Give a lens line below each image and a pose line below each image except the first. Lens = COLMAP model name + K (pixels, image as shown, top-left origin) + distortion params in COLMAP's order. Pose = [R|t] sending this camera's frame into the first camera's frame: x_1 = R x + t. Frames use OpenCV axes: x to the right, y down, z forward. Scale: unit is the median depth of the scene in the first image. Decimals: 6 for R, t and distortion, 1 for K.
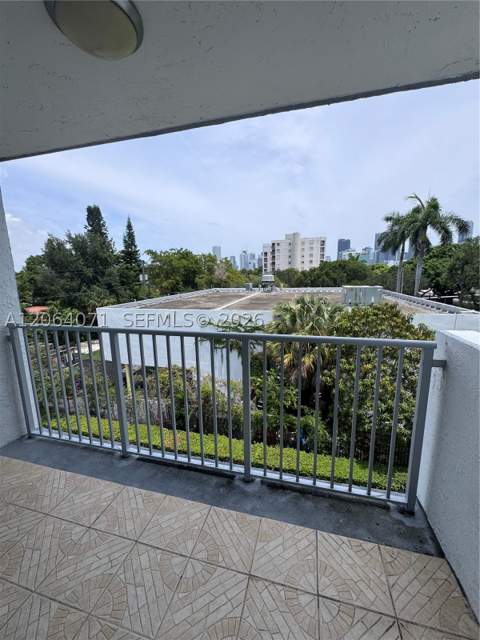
lens RADIAL K [[256.5, 0, 243.0], [0, 256.5, 318.6], [0, 0, 1]] dist [-0.005882, 0.000899]
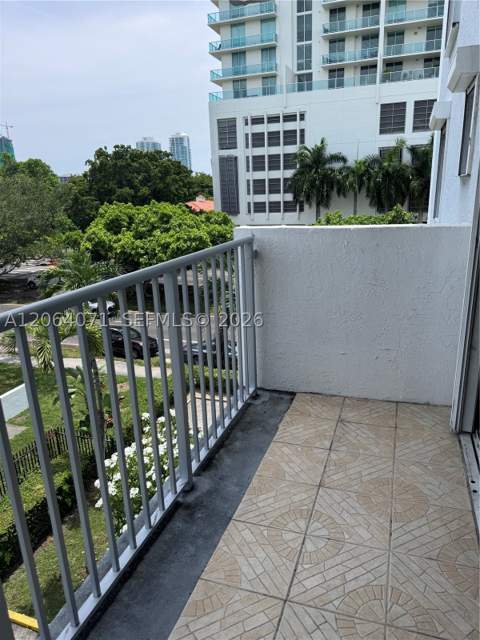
lens RADIAL K [[451.9, 0, 242.9], [0, 451.9, 321.0], [0, 0, 1]] dist [0.057724, -0.031904]
pose [[0.086573, -0.279237, 0.956312, -1.364907], [0.208091, 0.943810, 0.256749, -0.072142], [-0.974271, 0.176772, 0.139815, 0.870877]]
